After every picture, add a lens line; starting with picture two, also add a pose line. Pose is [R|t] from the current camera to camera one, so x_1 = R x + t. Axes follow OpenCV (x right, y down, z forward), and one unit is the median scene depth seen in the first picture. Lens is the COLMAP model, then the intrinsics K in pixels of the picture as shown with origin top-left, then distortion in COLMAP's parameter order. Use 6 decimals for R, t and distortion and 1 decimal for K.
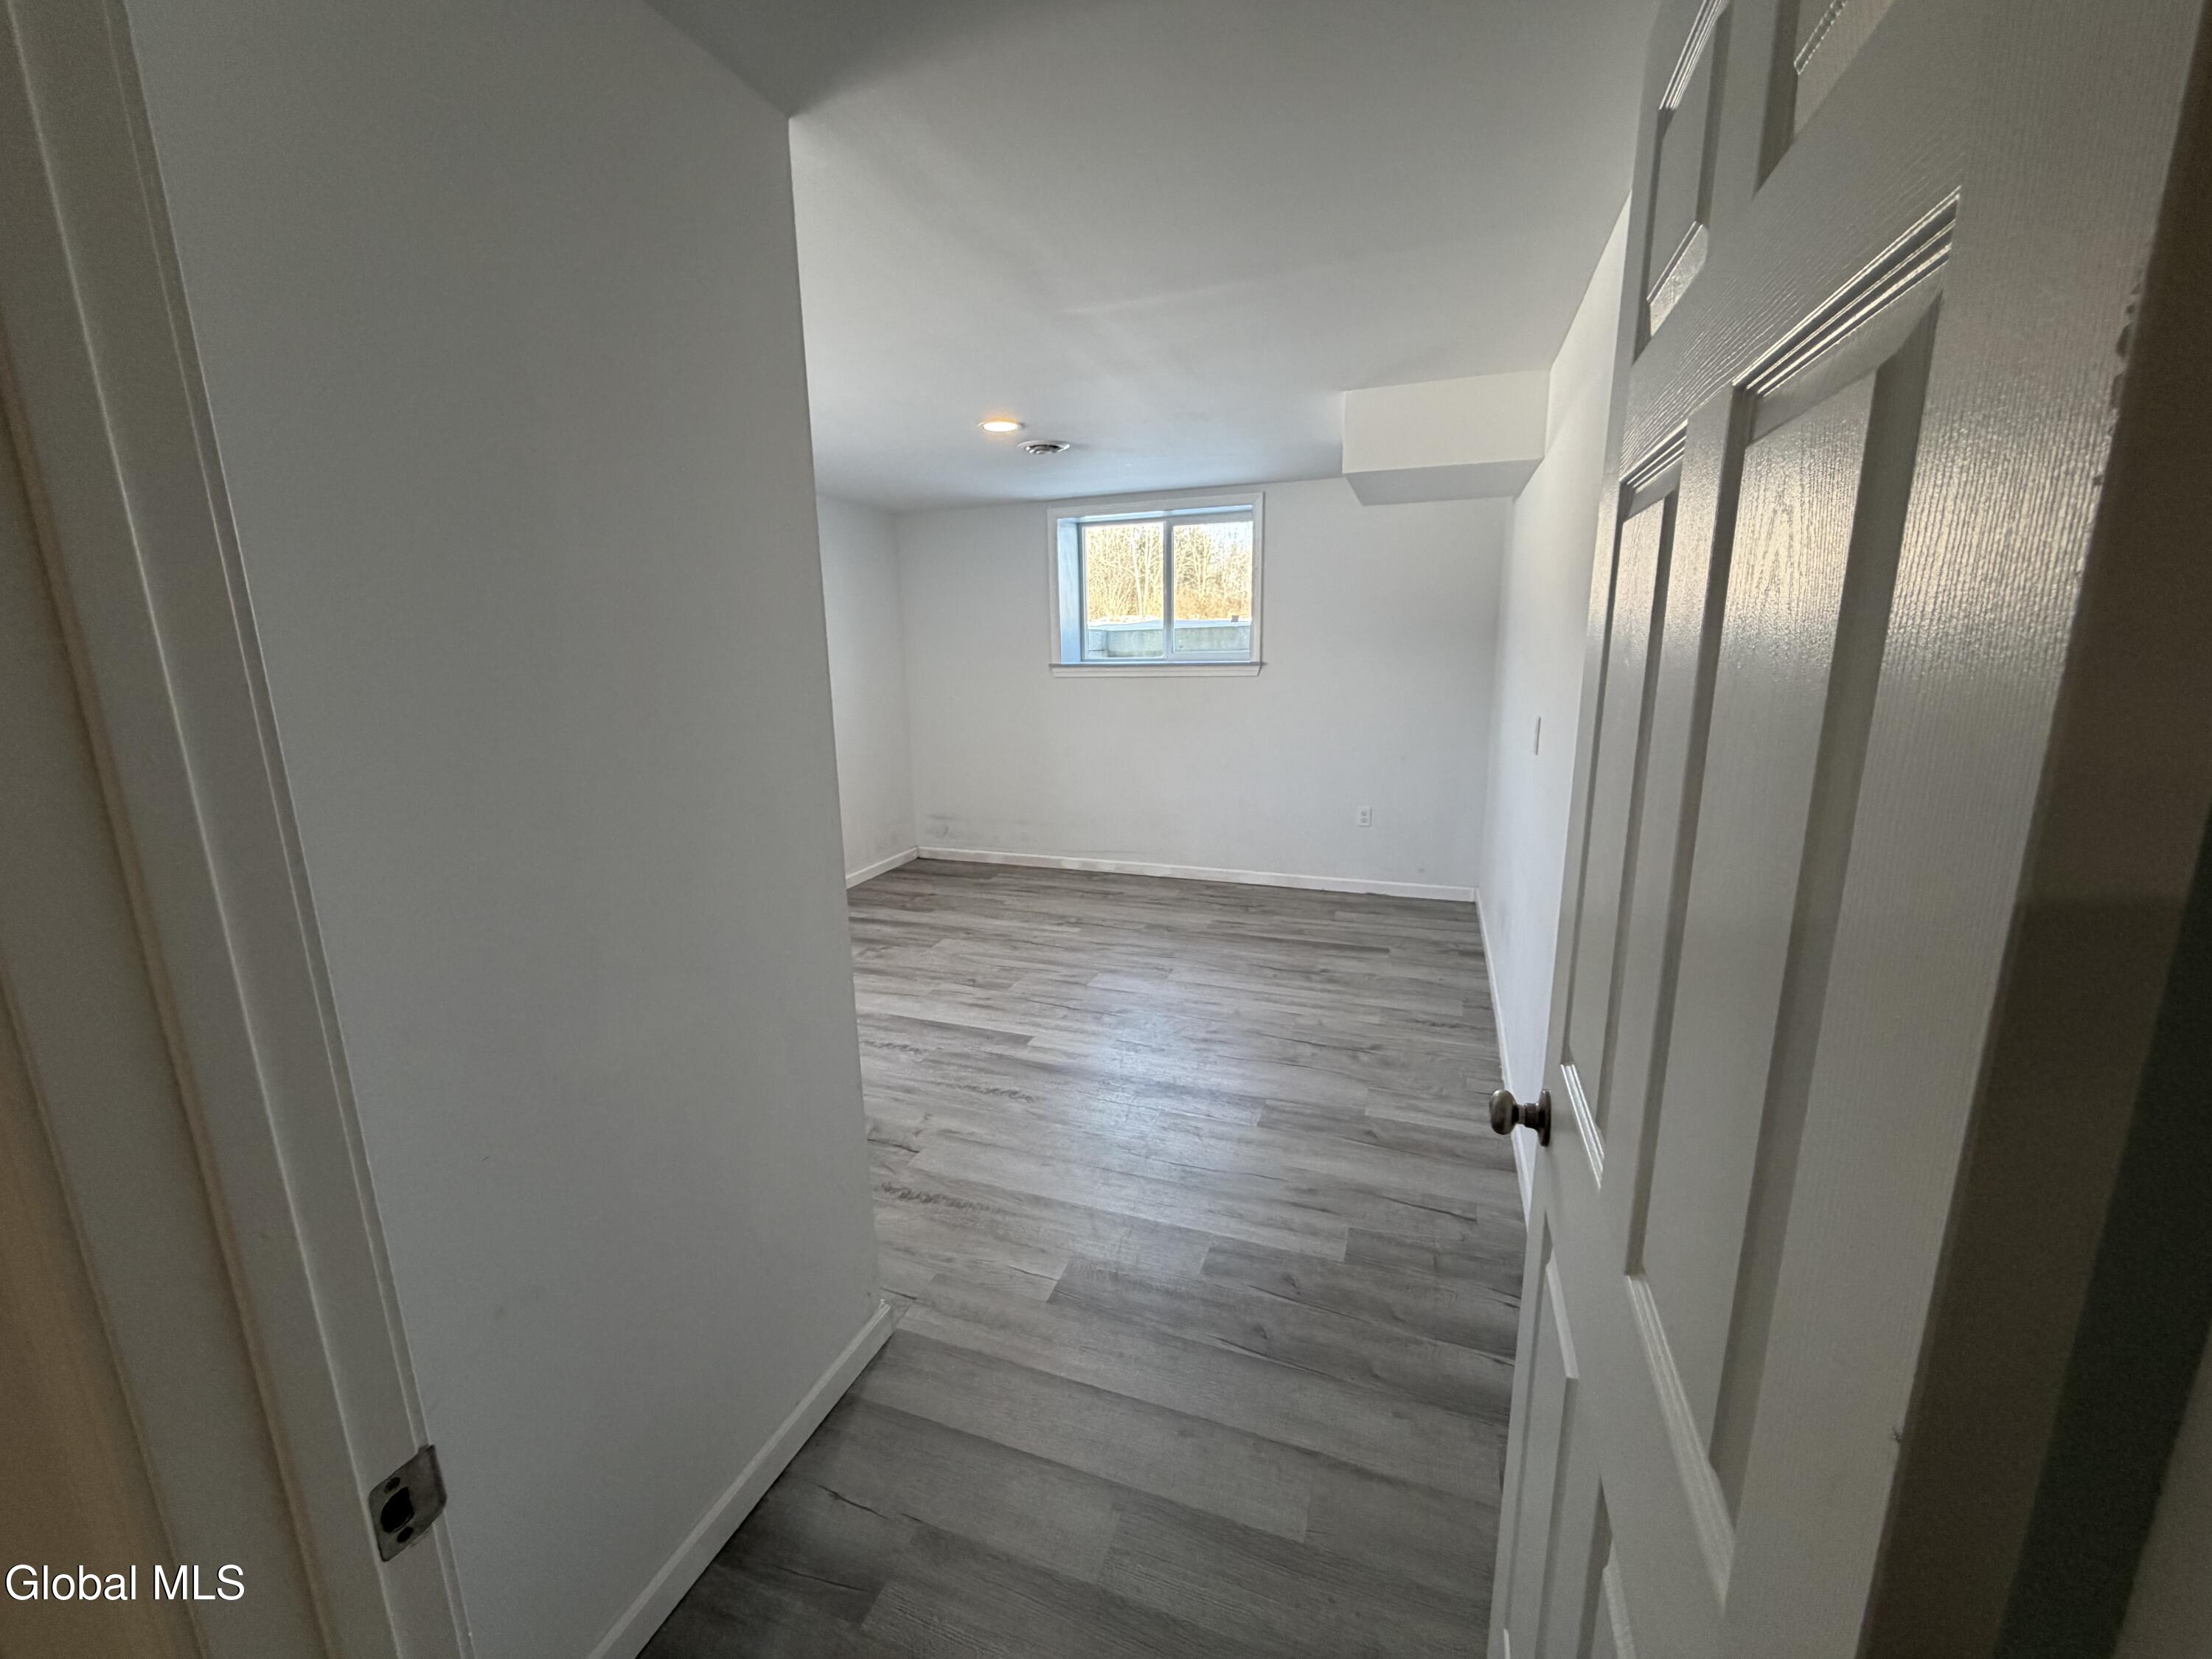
lens RADIAL K [[880.0, 0, 1097.7], [0, 880.0, 830.5], [0, 0, 1]] dist [-0.000105, -0.000442]
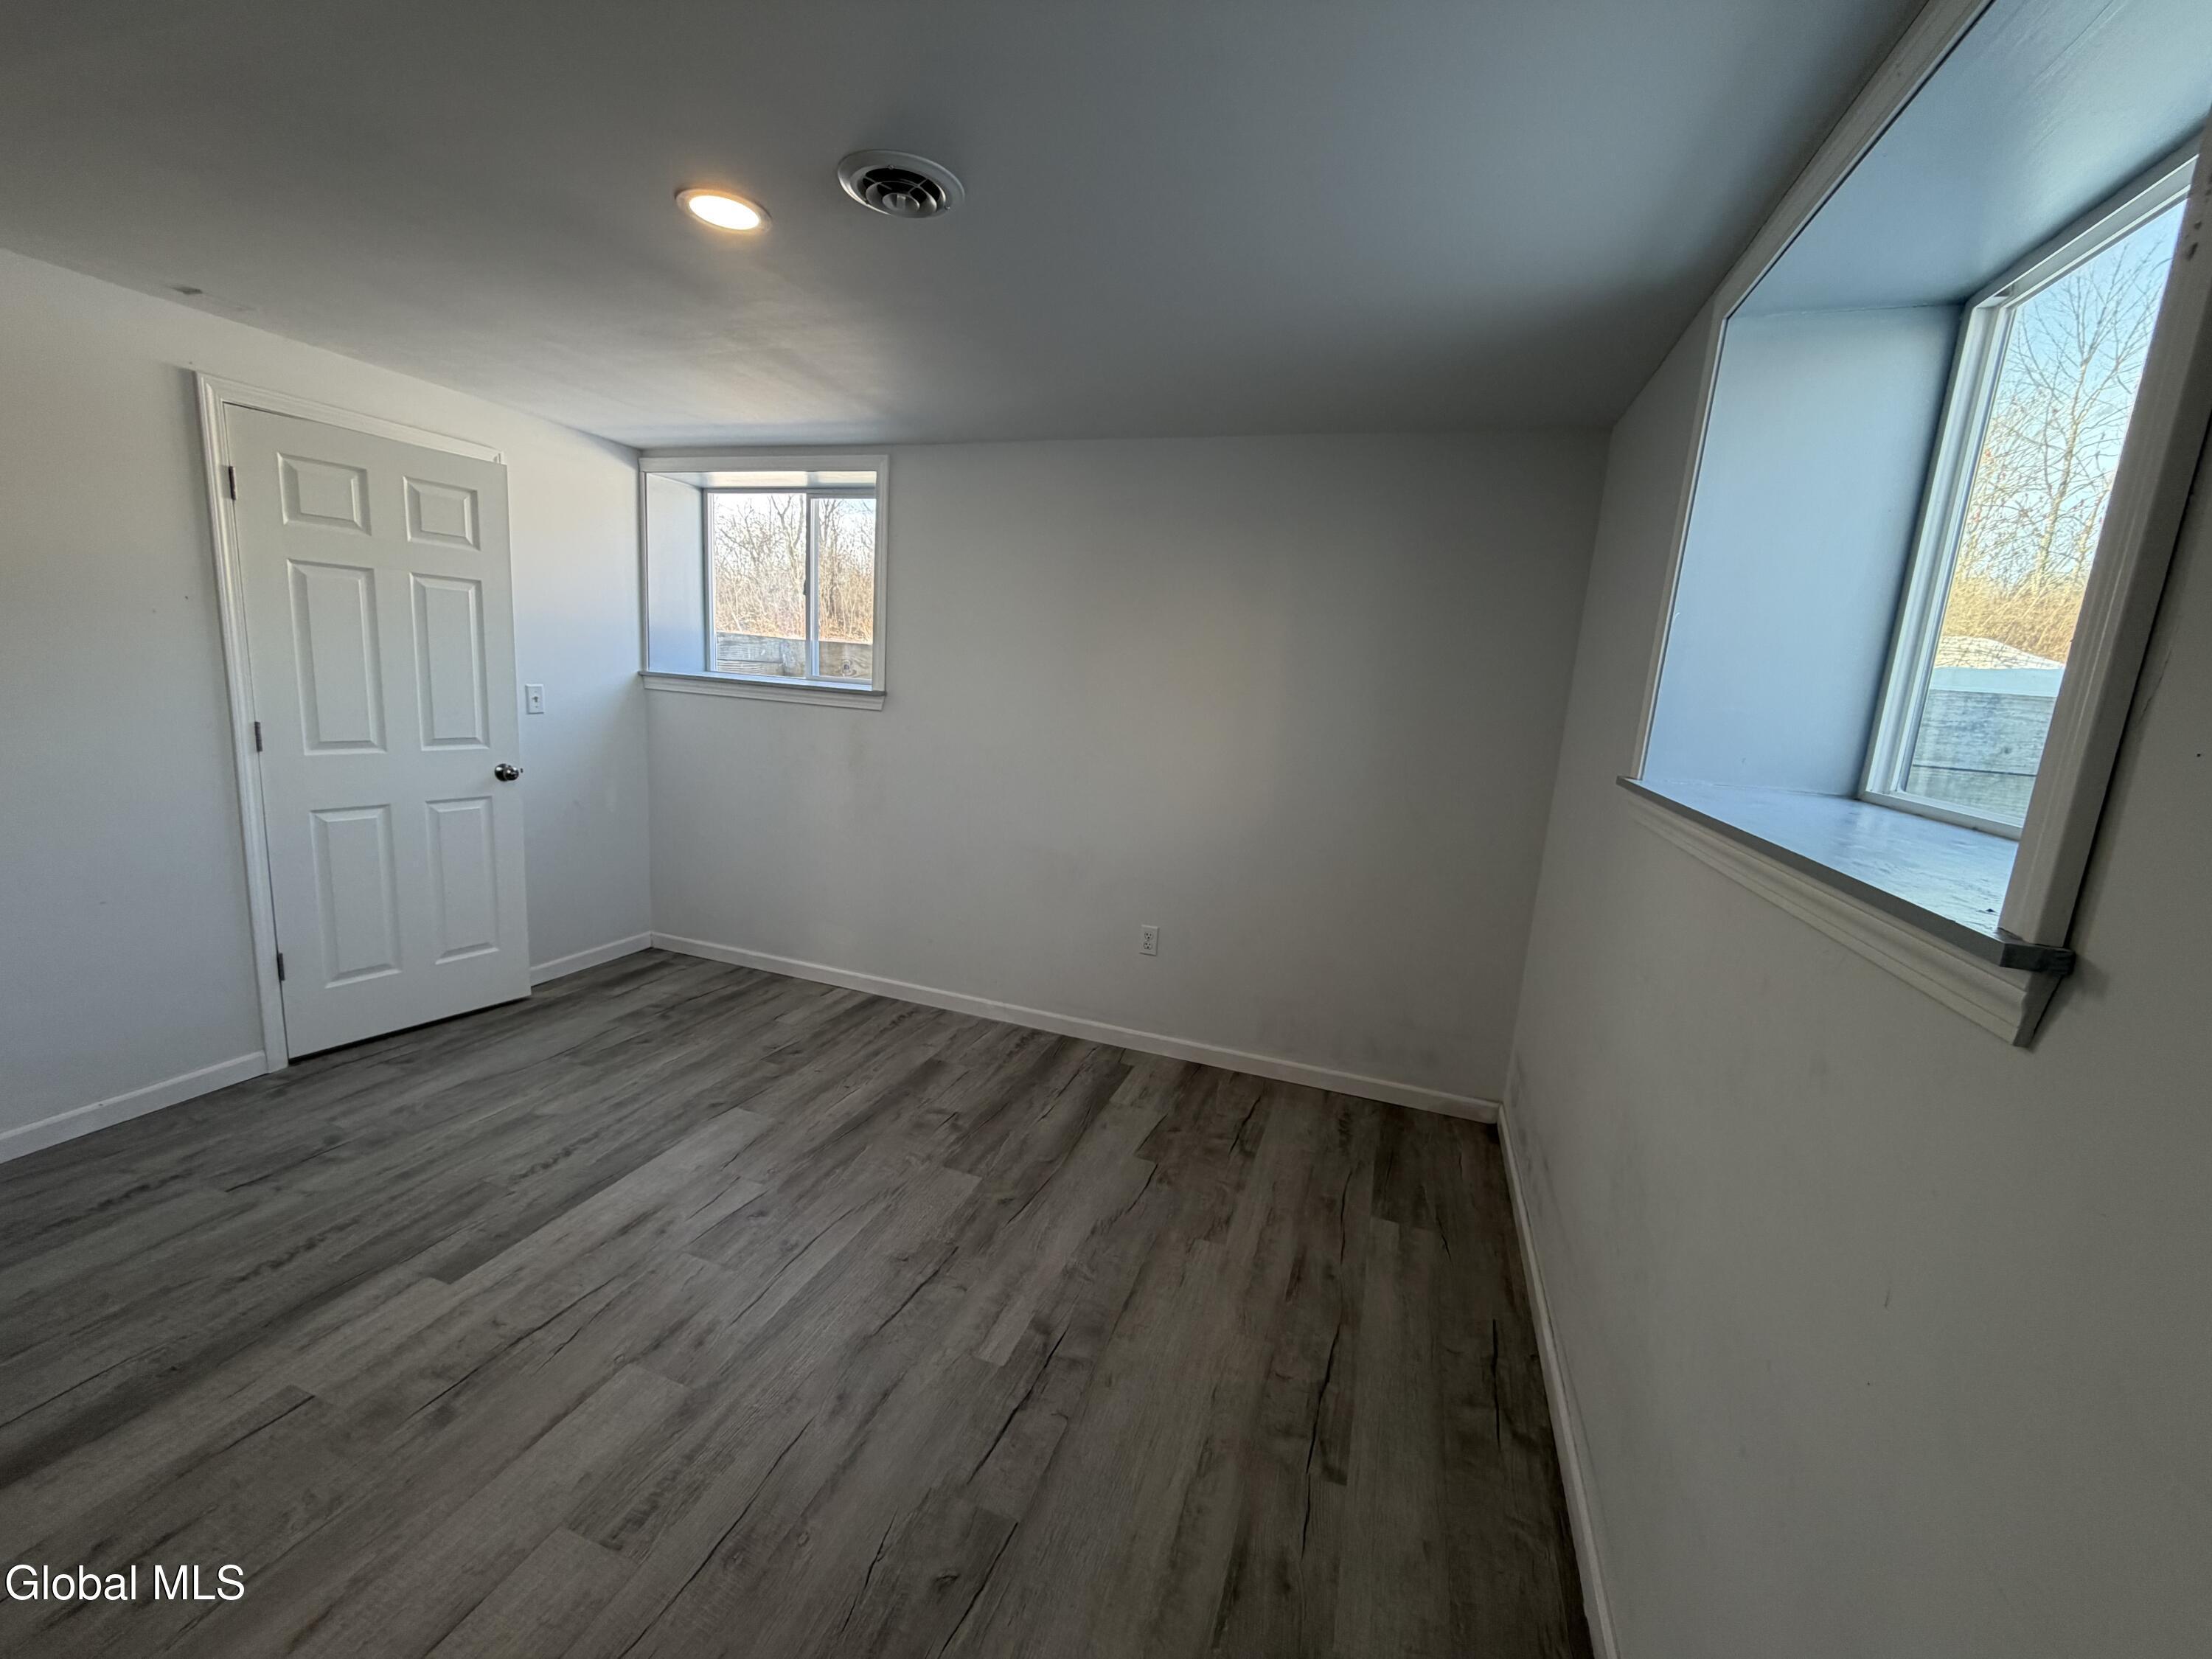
lens RADIAL K [[880.0, 0, 1097.7], [0, 880.0, 830.5], [0, 0, 1]] dist [-0.000105, -0.000442]
pose [[0.012198, 0.191243, -0.981467, 0.329646], [-0.279231, 0.943144, 0.180305, -0.203694], [0.960146, 0.271857, 0.064905, 0.942973]]
